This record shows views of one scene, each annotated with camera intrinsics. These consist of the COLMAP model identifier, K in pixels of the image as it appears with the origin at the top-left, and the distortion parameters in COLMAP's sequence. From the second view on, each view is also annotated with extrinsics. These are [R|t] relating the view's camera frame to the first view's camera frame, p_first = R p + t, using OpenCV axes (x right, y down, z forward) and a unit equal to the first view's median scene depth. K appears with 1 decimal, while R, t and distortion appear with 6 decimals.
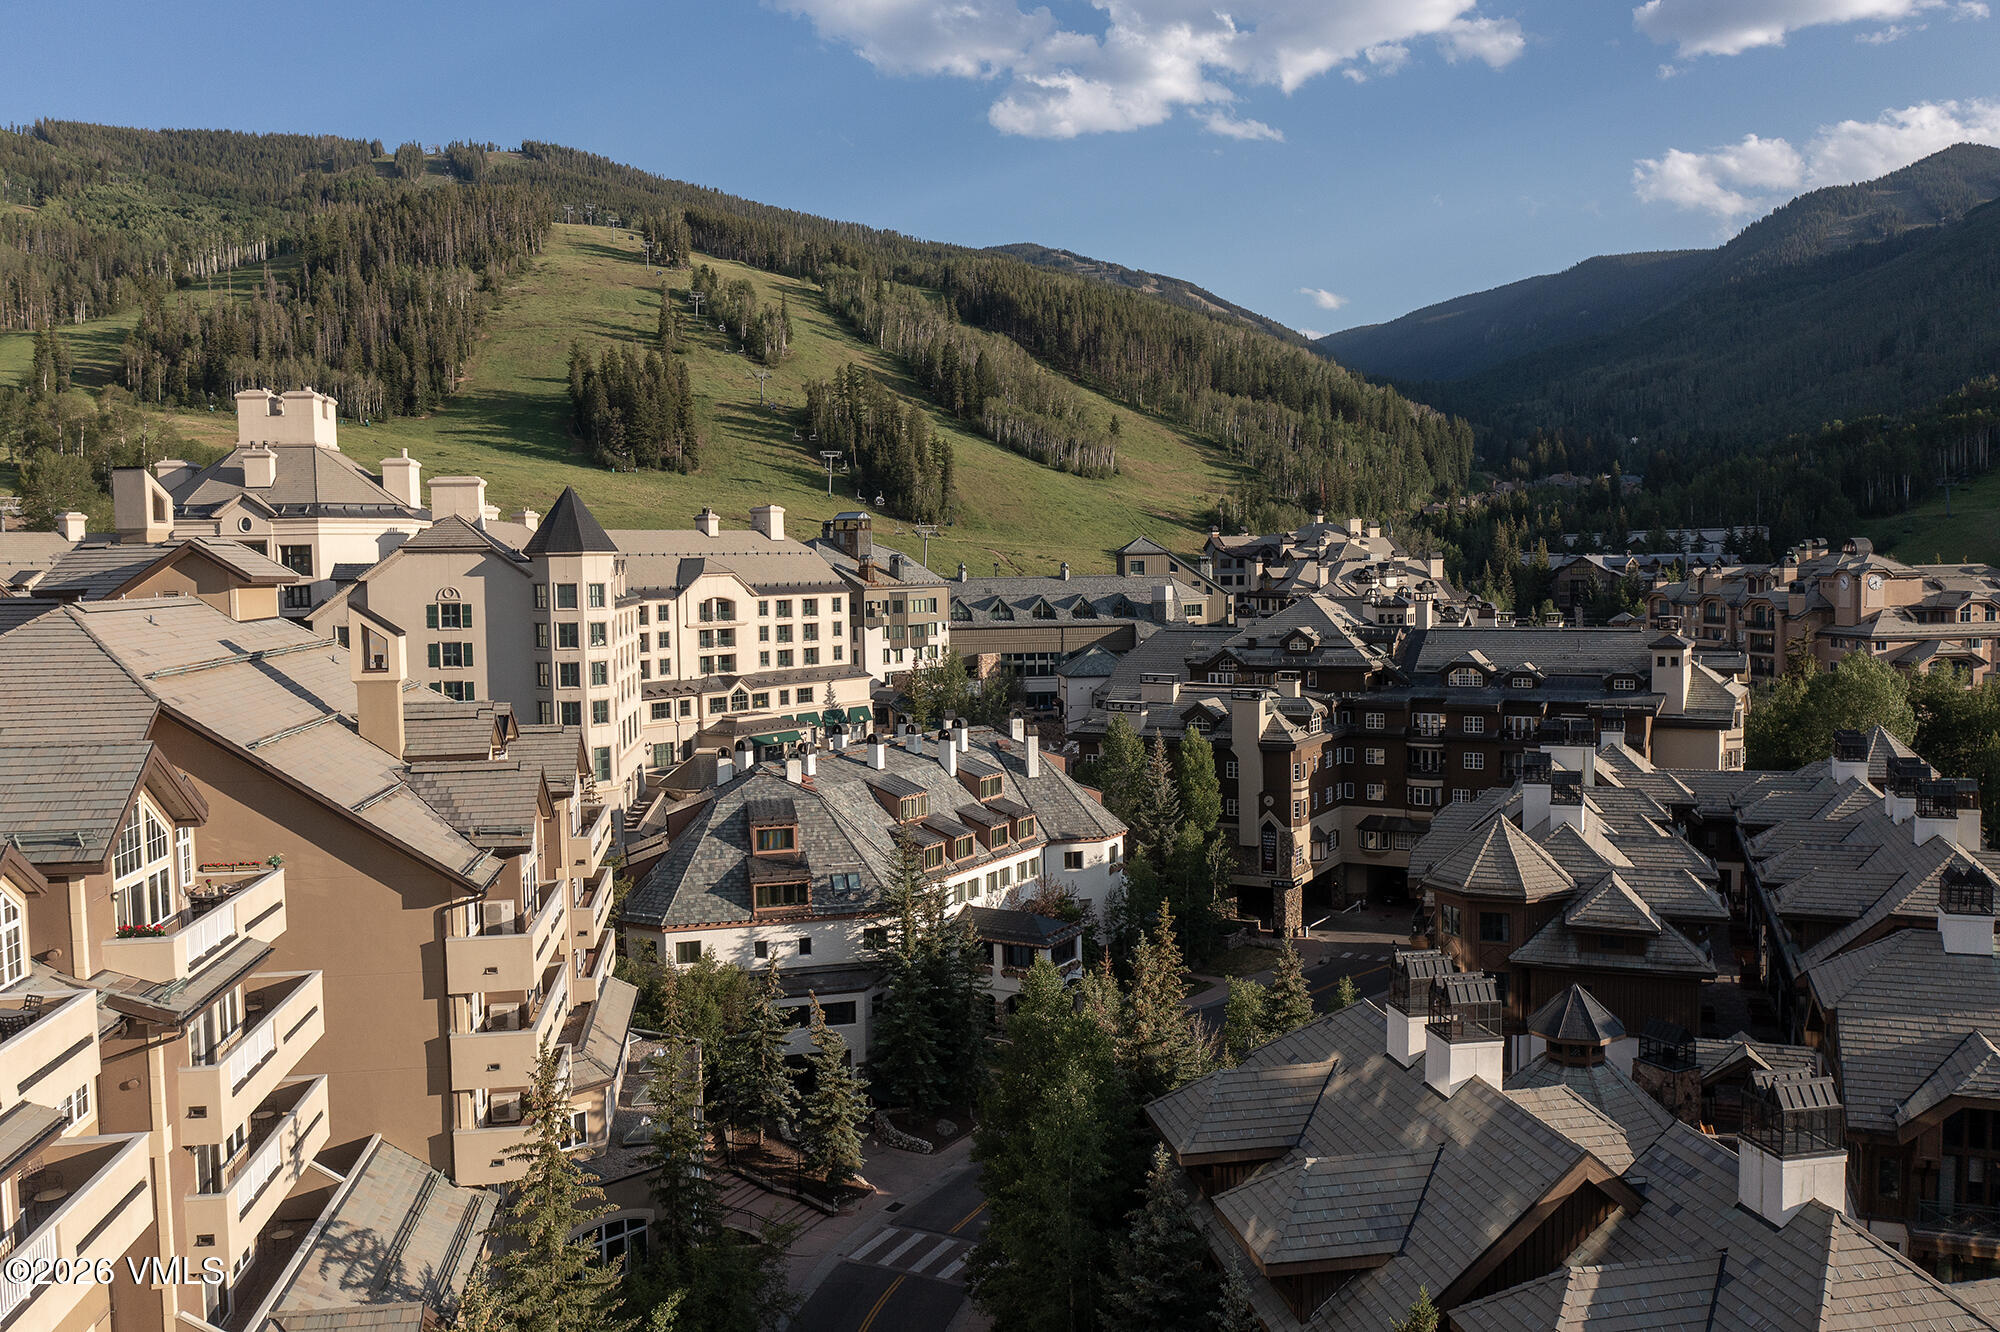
lens RADIAL K [[1565.0, 0, 914.4], [0, 1565.0, 739.3], [0, 0, 1]] dist [-0.016167, 0.003608]
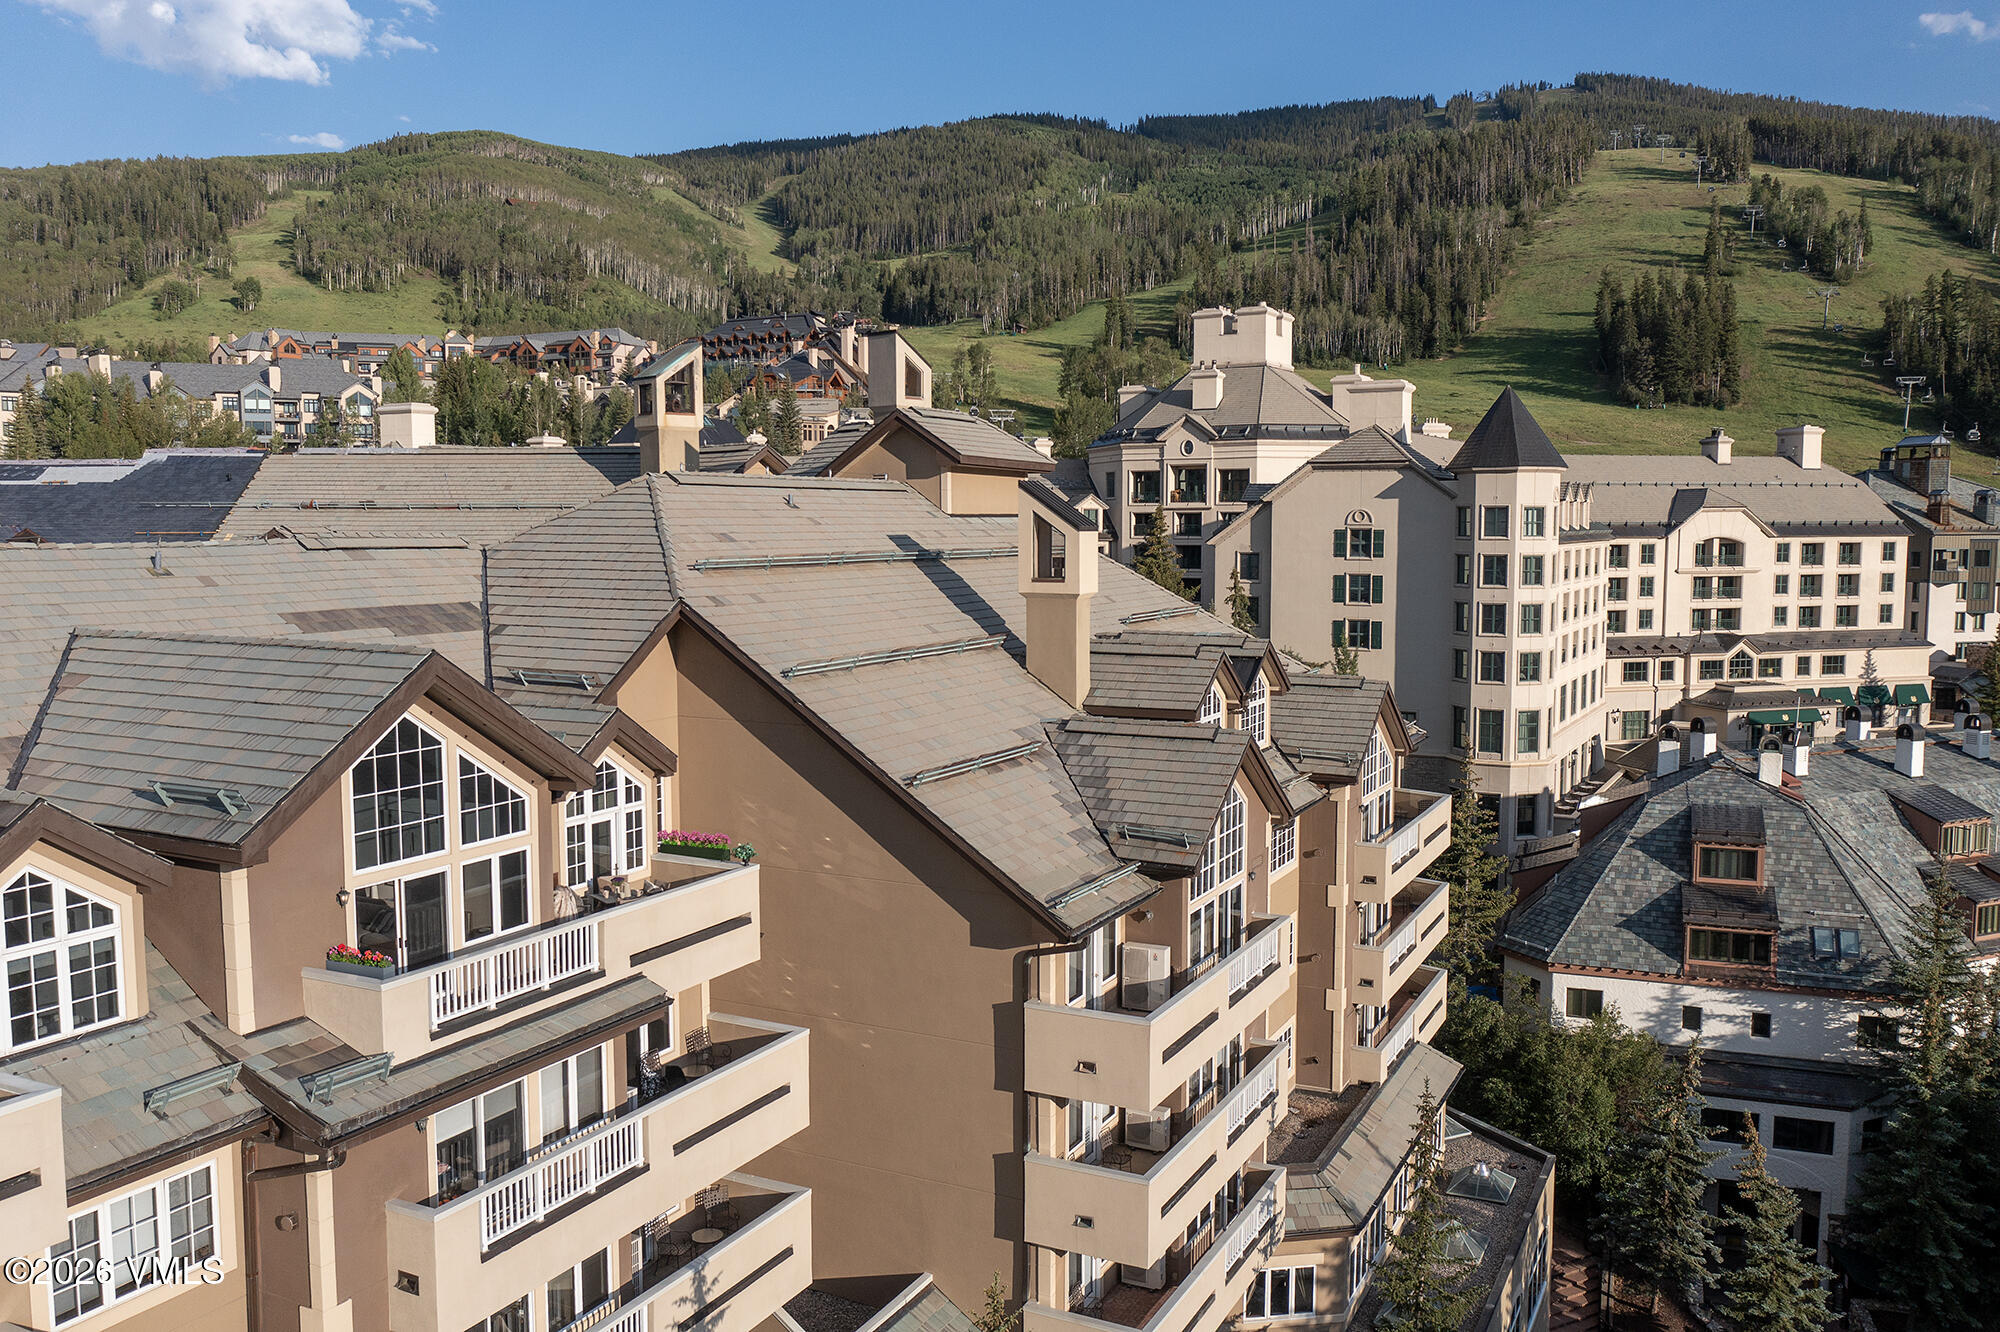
lens RADIAL K [[1565.0, 0, 1008.4], [0, 1565.0, 672.0], [0, 0, 1]] dist [-0.016167, 0.003608]
pose [[0.838371, 0.068520, -0.540776, 0.006686], [-0.074345, 0.997171, 0.011089, -0.002905], [0.540006, 0.030907, 0.841094, 0.129707]]
